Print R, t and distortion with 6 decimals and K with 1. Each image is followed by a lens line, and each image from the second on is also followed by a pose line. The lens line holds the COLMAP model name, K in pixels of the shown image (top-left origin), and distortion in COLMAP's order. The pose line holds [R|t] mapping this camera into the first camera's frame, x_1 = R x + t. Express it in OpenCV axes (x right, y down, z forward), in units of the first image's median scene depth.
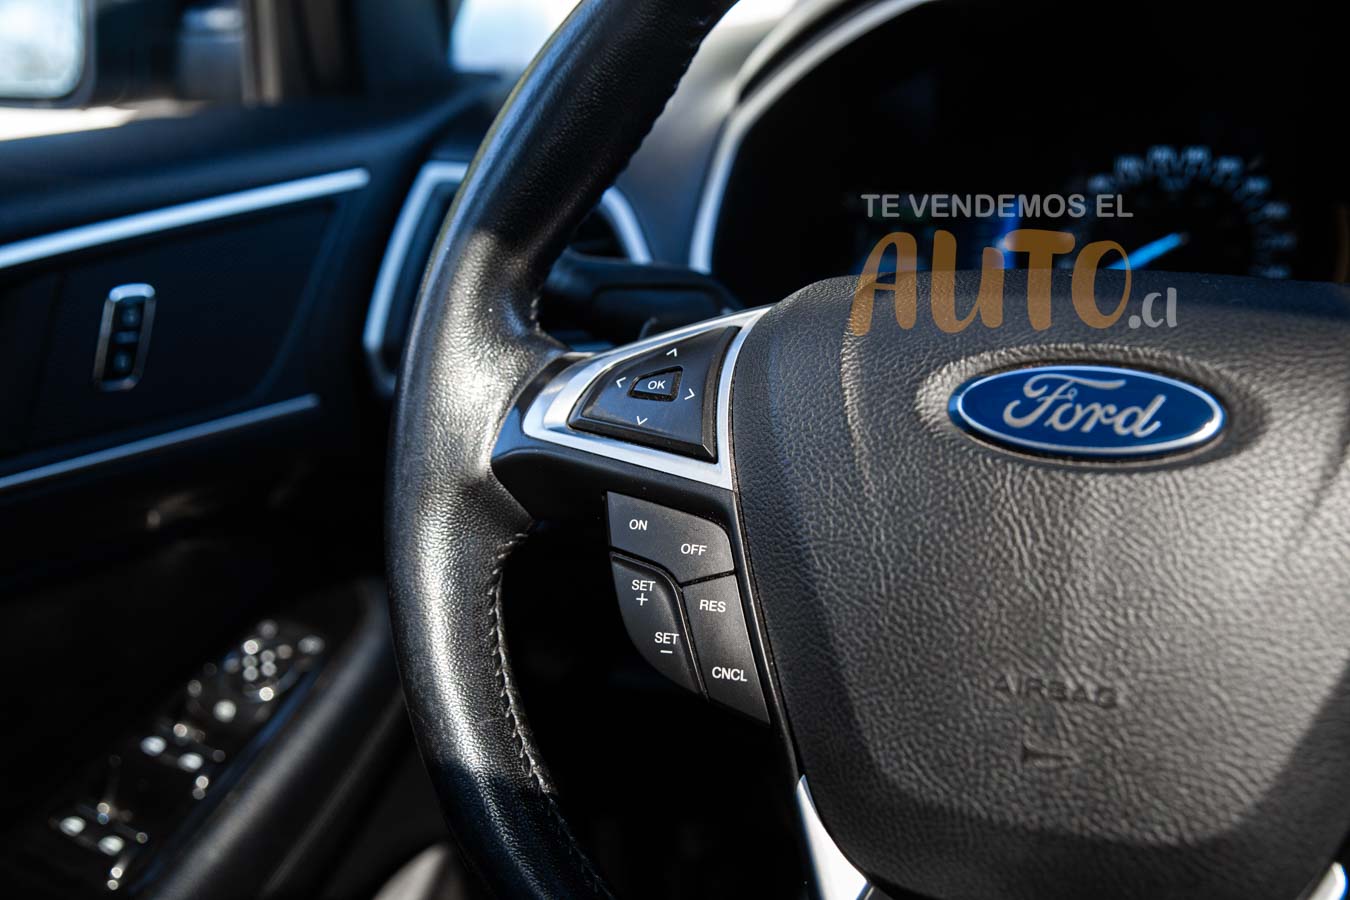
lens RADIAL K [[1319.6, 0, 675.7], [0, 1319.6, 426.4], [0, 0, 1]] dist [-0.039912, 0.010958]
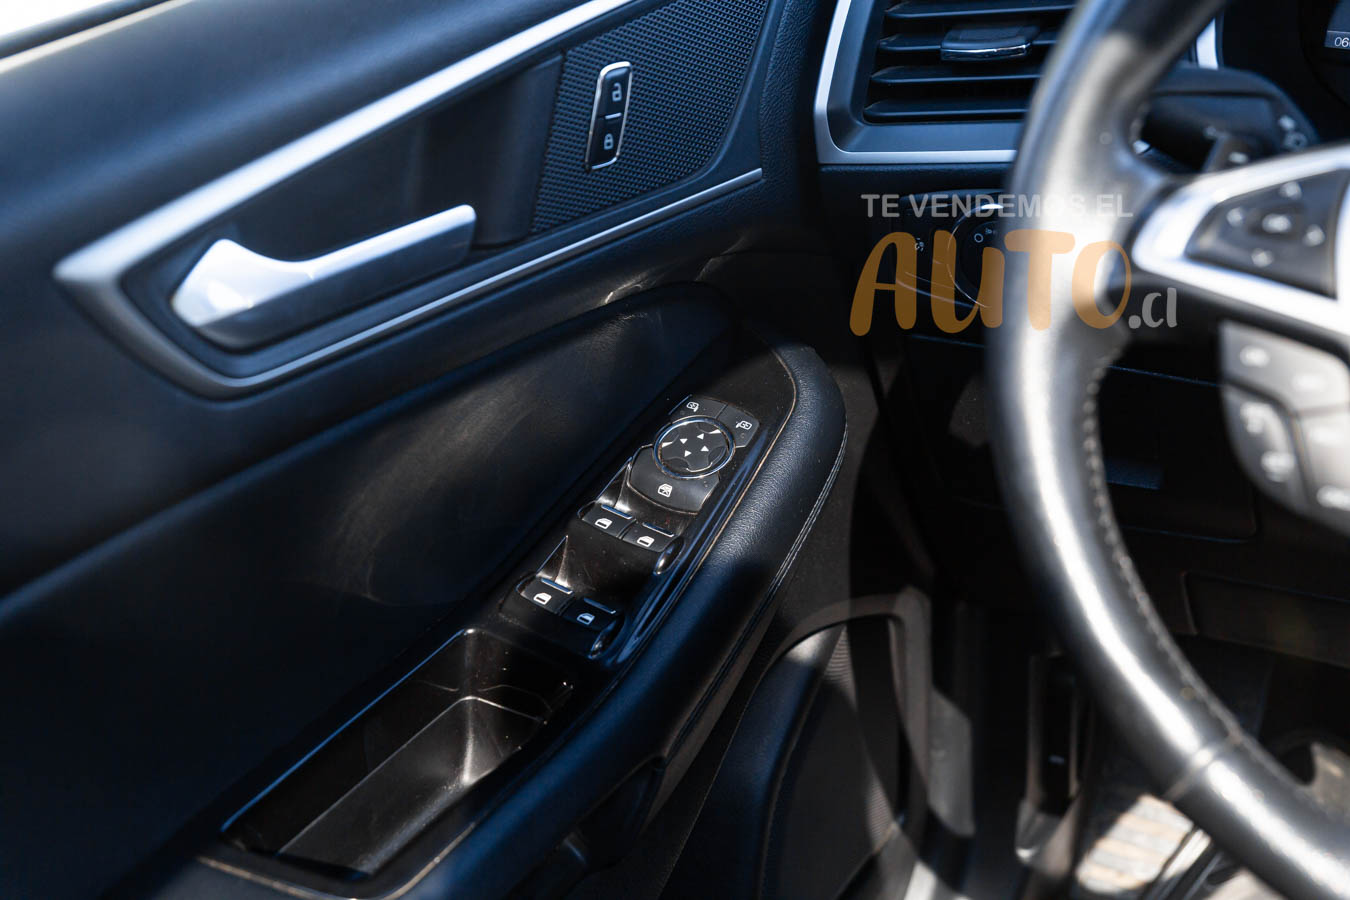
lens RADIAL K [[1672.2, 0, 675.0], [0, 1672.2, 450.0], [0, 0, 1]] dist [-0.004187, -0.014961]
pose [[0.992903, 0.046408, -0.109498, -0.386143], [-0.021322, 0.975267, 0.220001, -0.157697], [0.116999, -0.216105, 0.969335, -0.445521]]
